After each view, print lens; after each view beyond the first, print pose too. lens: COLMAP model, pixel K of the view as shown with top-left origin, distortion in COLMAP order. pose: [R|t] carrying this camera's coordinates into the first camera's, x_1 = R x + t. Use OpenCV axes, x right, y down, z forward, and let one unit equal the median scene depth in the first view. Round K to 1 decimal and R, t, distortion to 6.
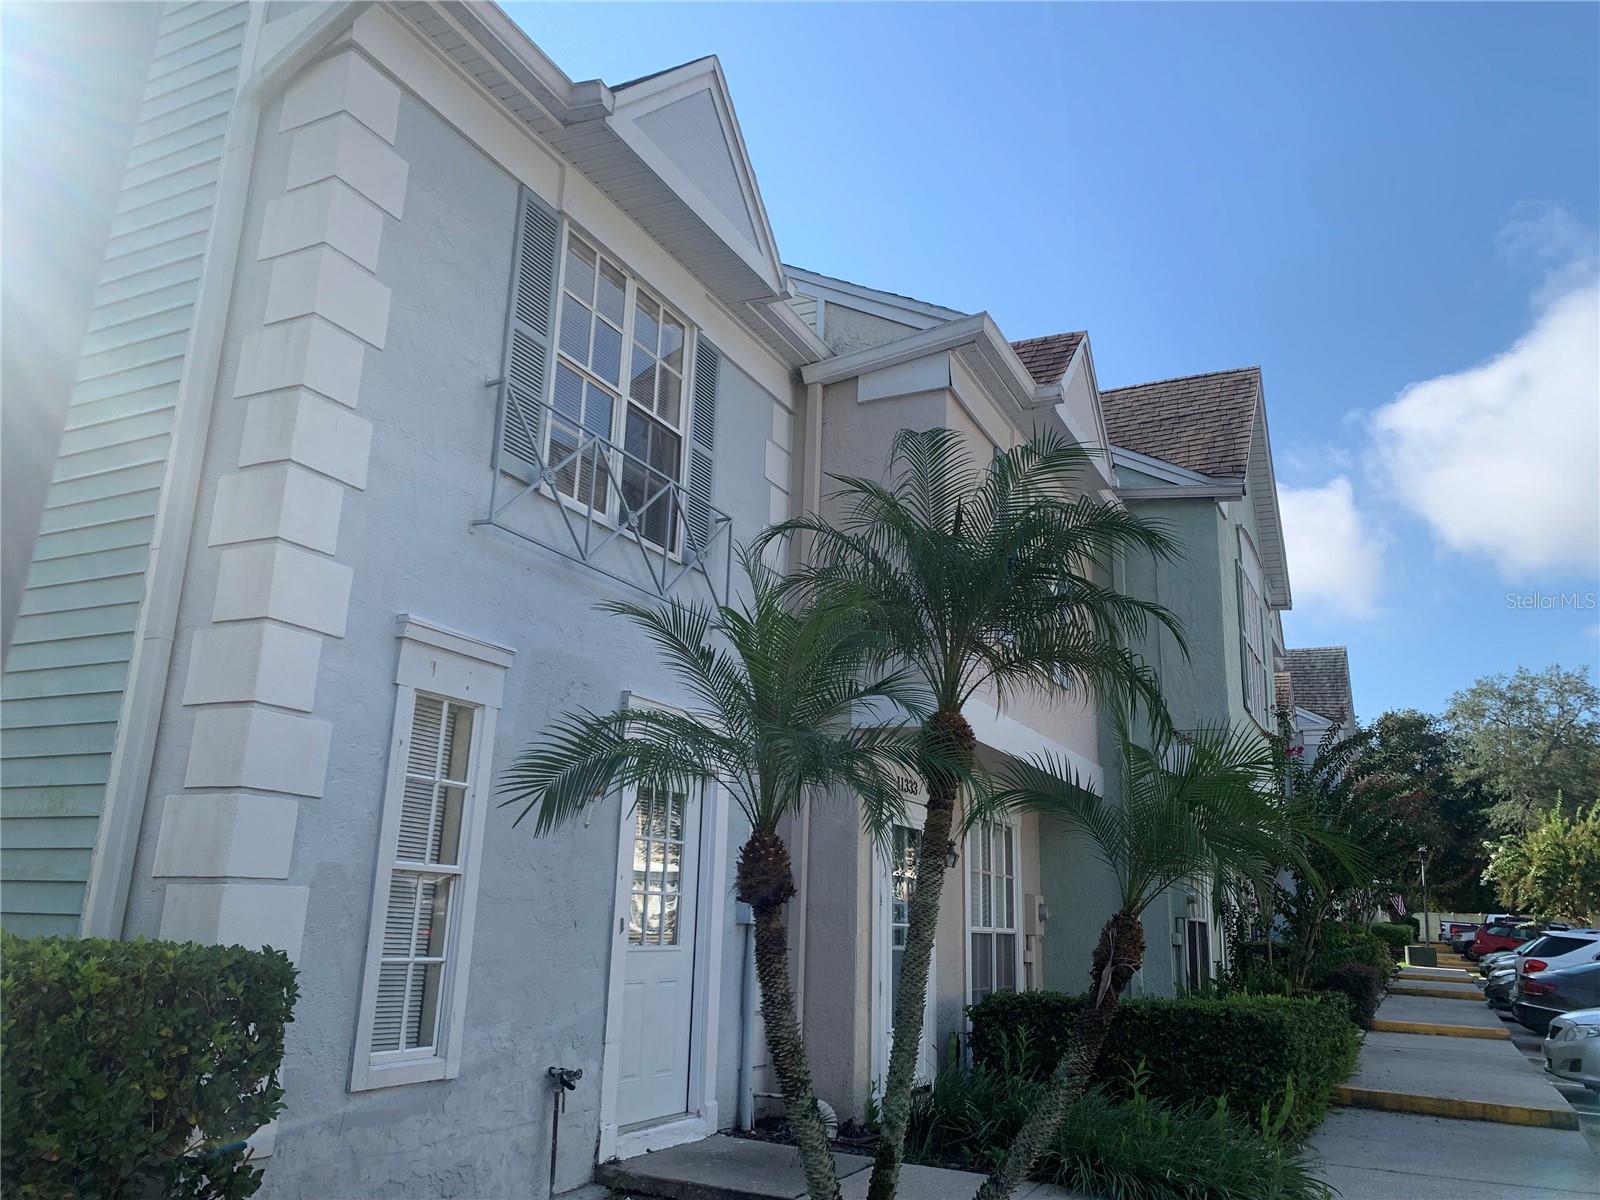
lens RADIAL K [[1206.7, 0, 801.2], [0, 1206.7, 596.5], [0, 0, 1]] dist [-0.006917, -0.001039]
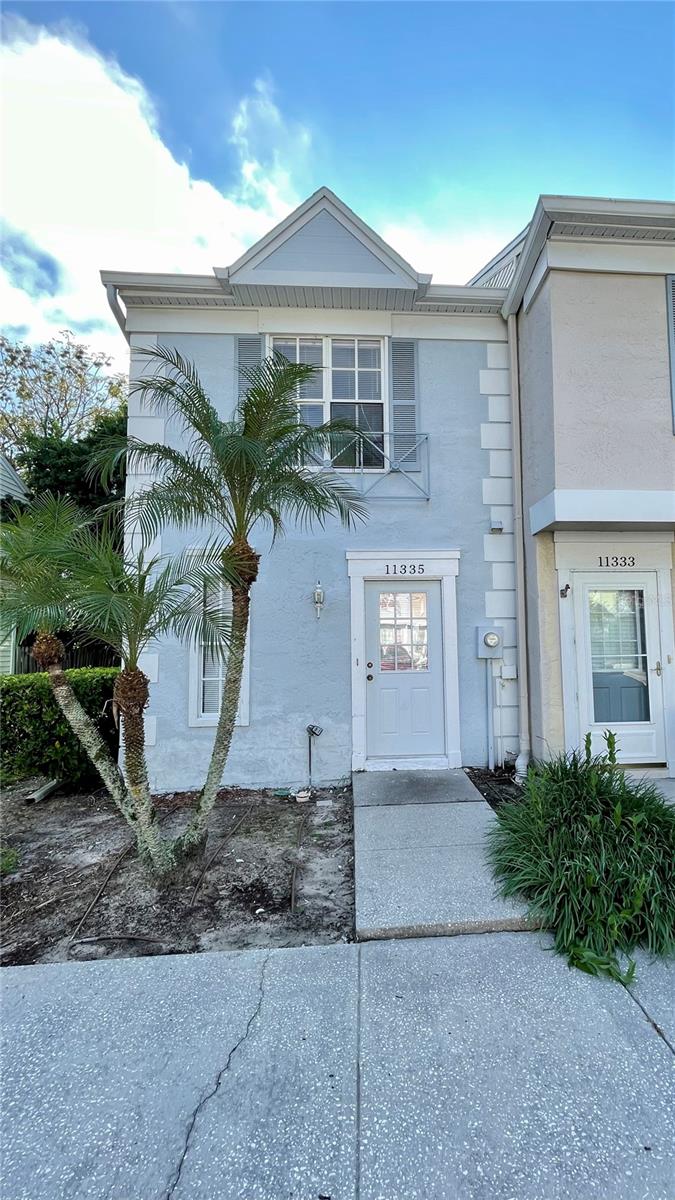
lens RADIAL K [[484.4, 0, 338.3], [0, 484.4, 603.7], [0, 0, 1]] dist [0.000733, -0.000470]
pose [[0.508425, -0.098661, -0.855436, 0.606833], [0.253374, 0.966577, 0.039113, 0.152648], [0.822986, -0.236631, 0.516430, 0.635305]]
